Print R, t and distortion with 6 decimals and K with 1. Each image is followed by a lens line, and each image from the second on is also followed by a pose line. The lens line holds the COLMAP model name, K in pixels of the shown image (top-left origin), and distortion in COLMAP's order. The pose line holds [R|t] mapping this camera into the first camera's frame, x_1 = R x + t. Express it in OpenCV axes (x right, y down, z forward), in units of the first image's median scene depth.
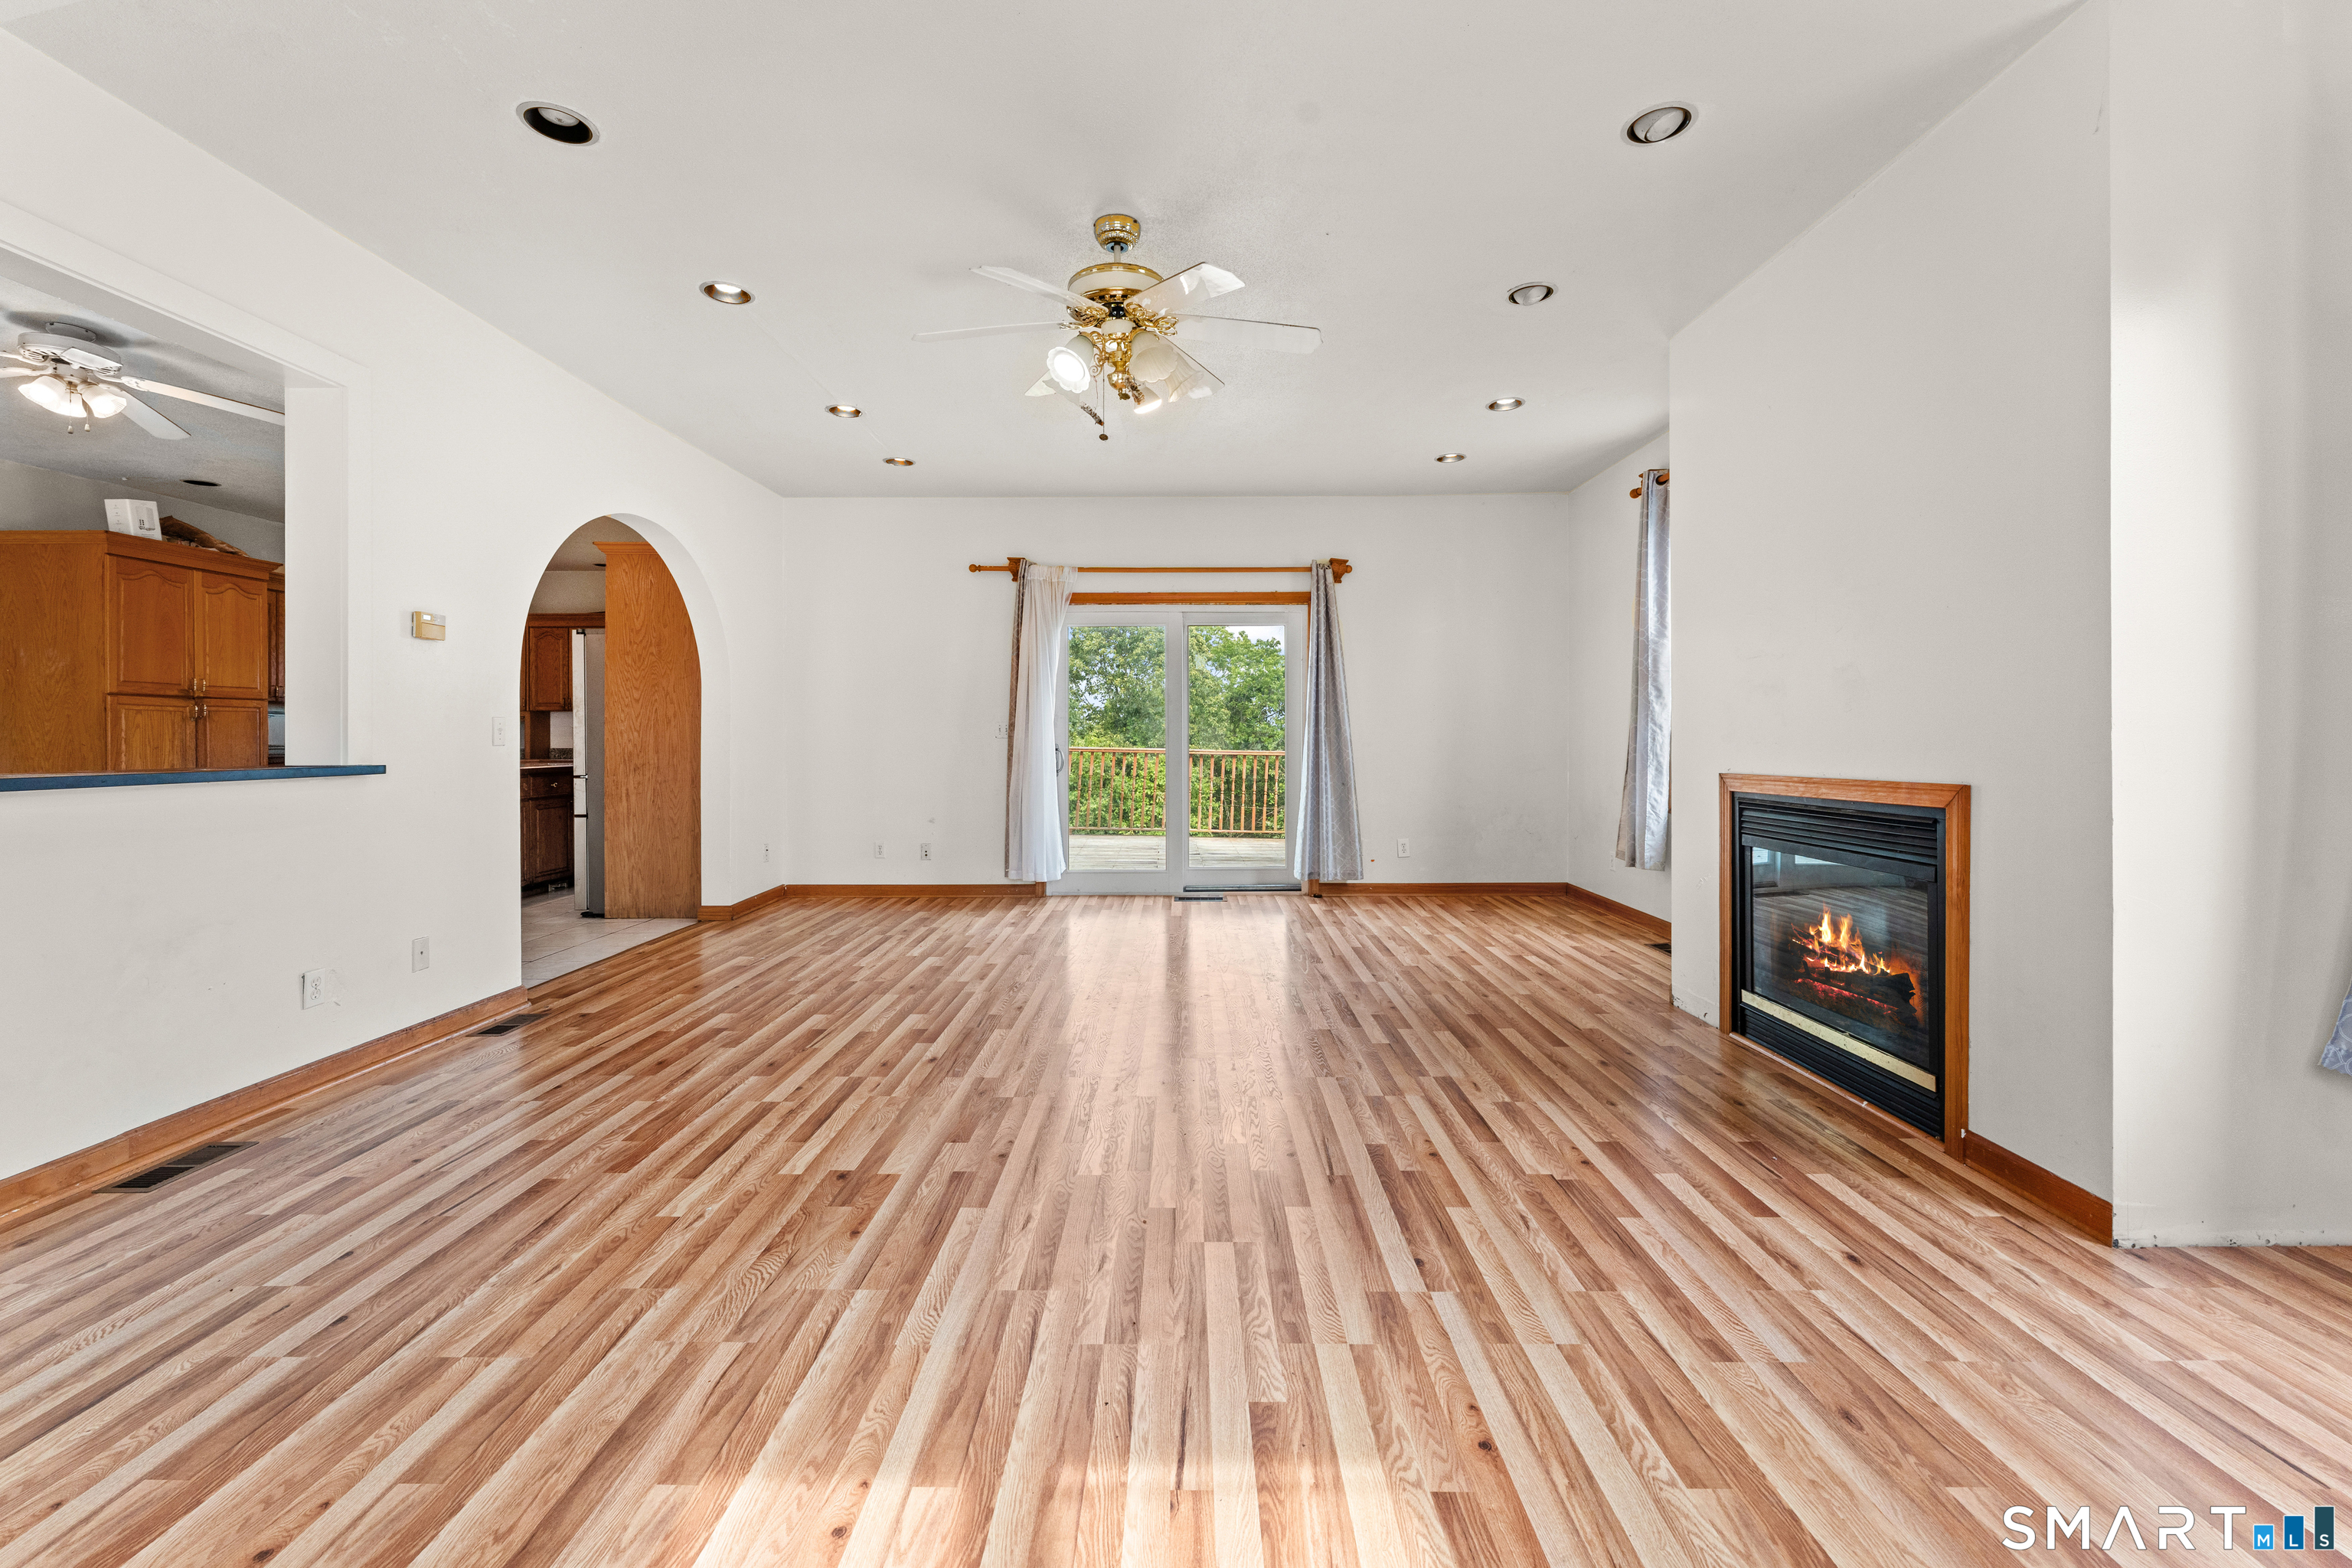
lens RADIAL K [[949.5, 0, 1171.0], [0, 949.5, 768.4], [0, 0, 1]] dist [-0.002721, -0.000390]
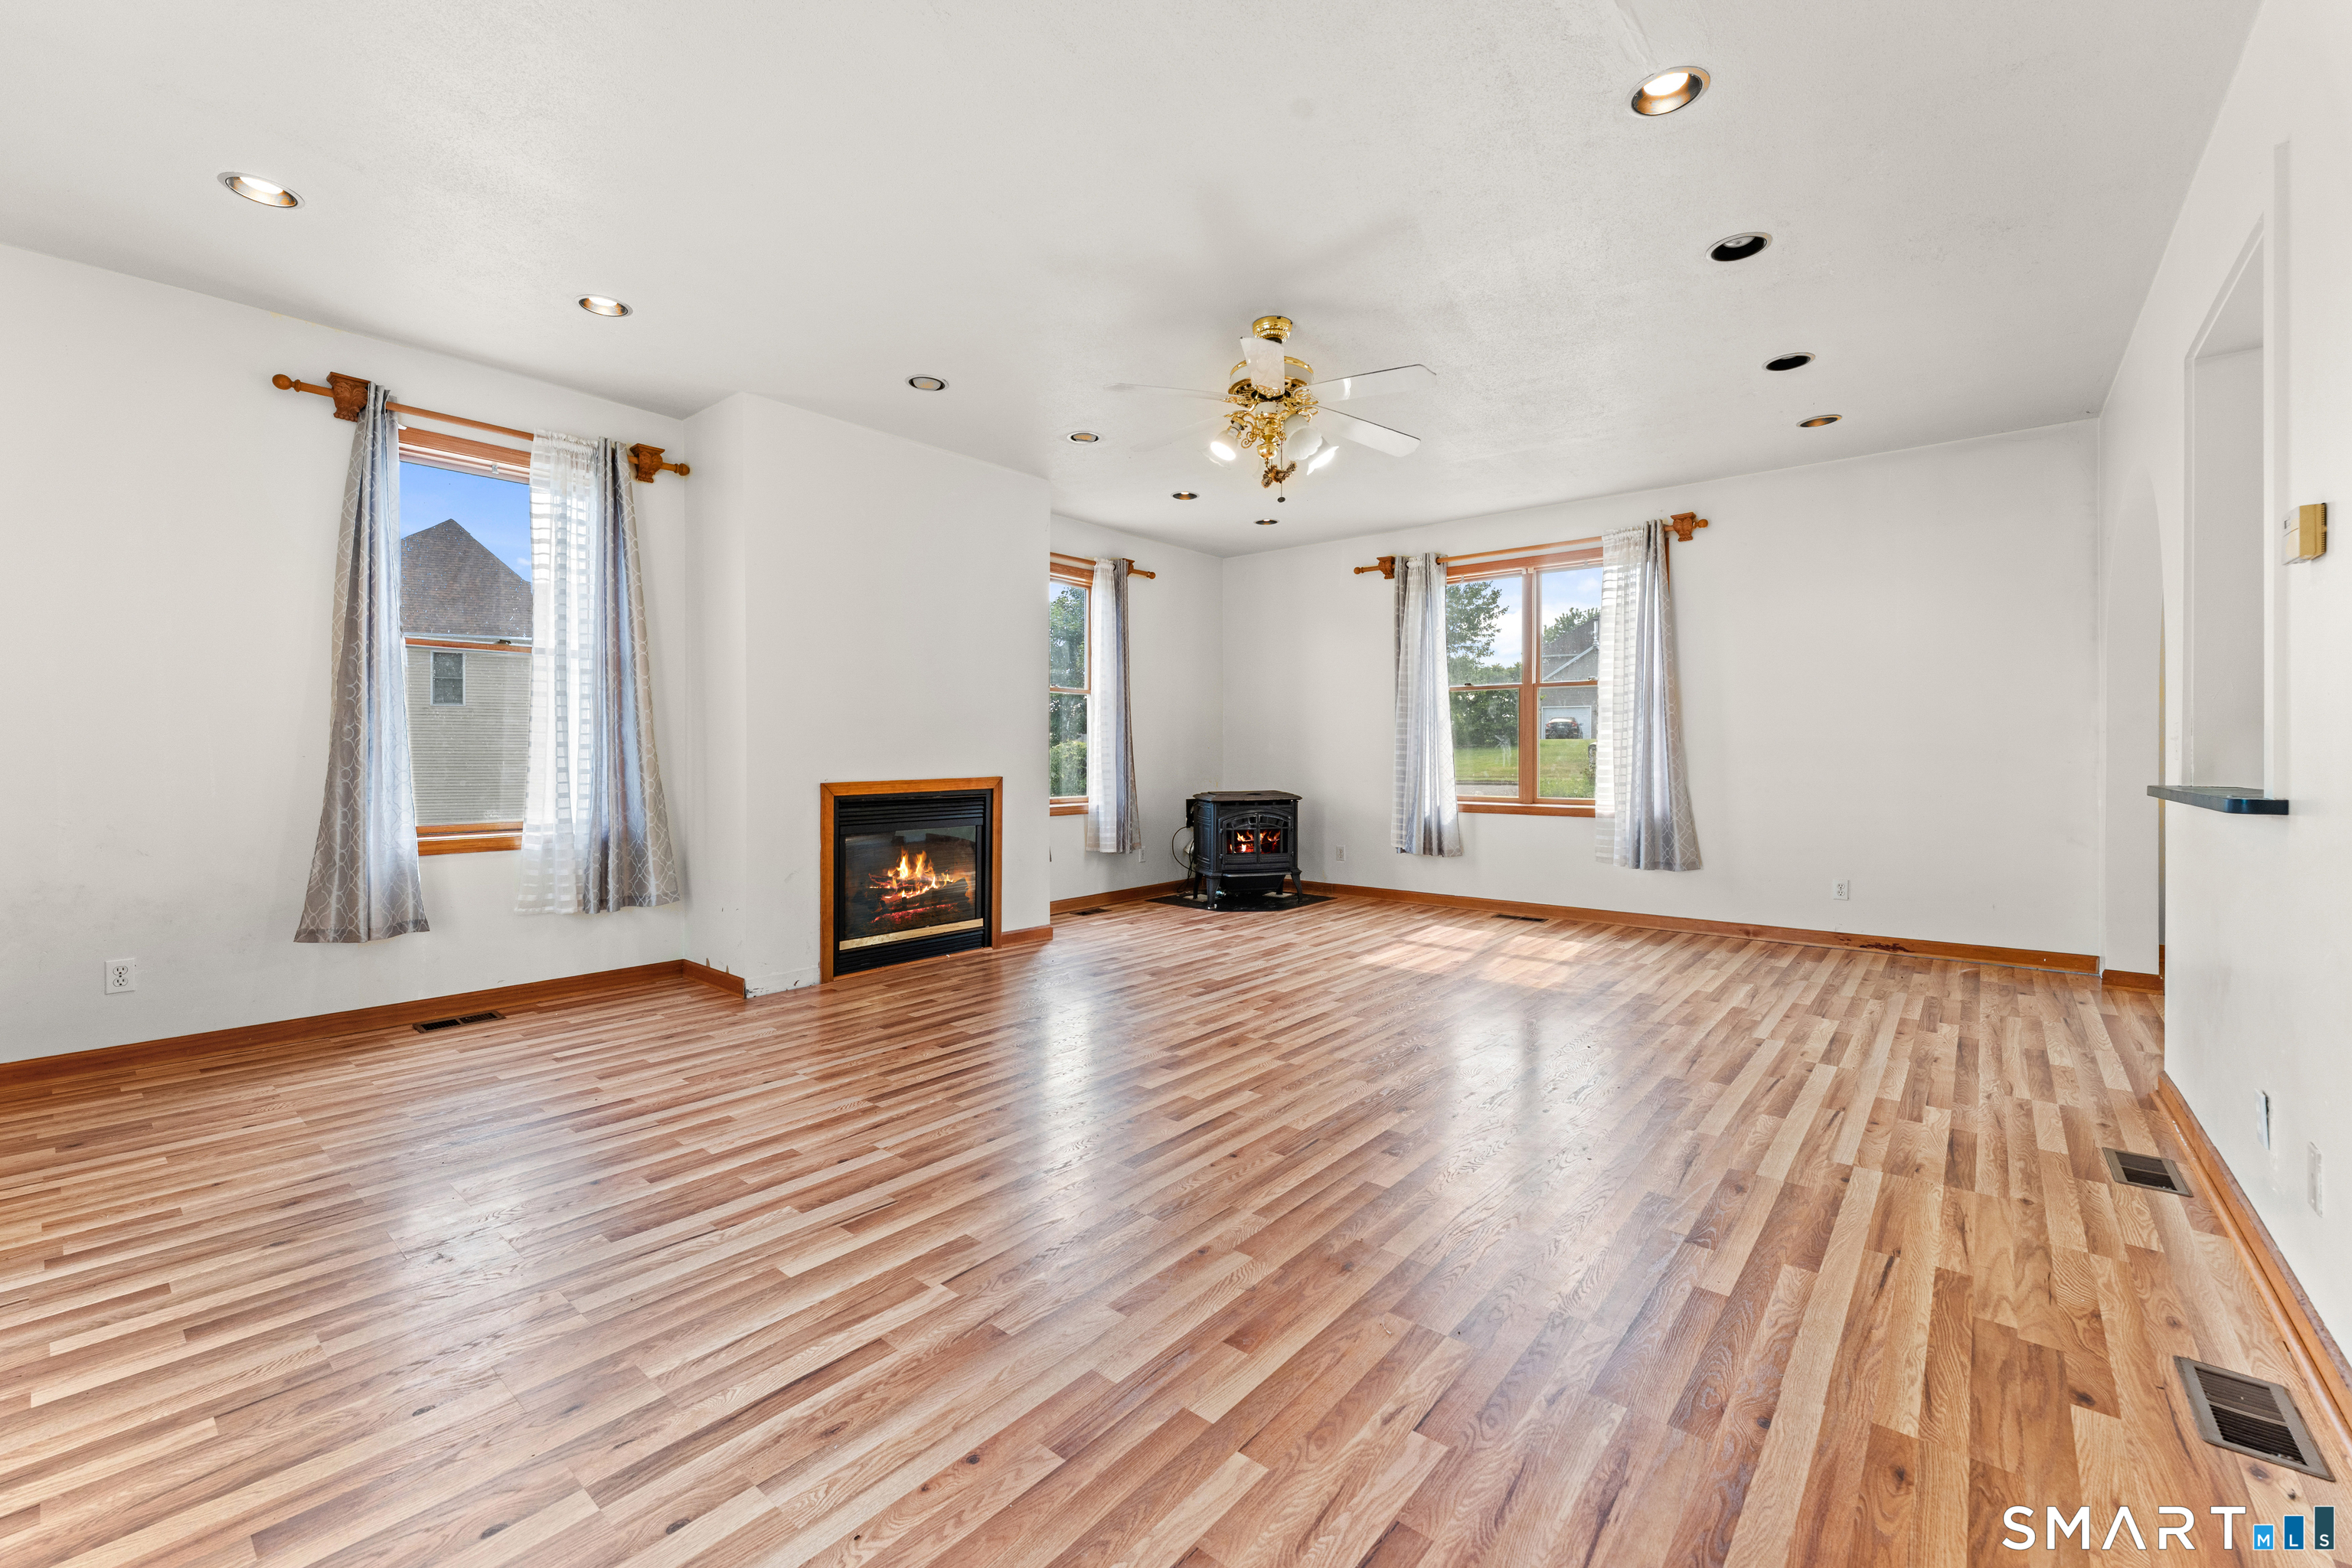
lens RADIAL K [[949.5, 0, 1171.0], [0, 949.5, 768.4], [0, 0, 1]] dist [-0.002721, -0.000390]
pose [[-0.766050, -0.009082, 0.642717, -0.744827], [0.017993, 0.999205, 0.035565, -0.062553], [-0.642529, 0.038809, -0.765278, 2.051083]]
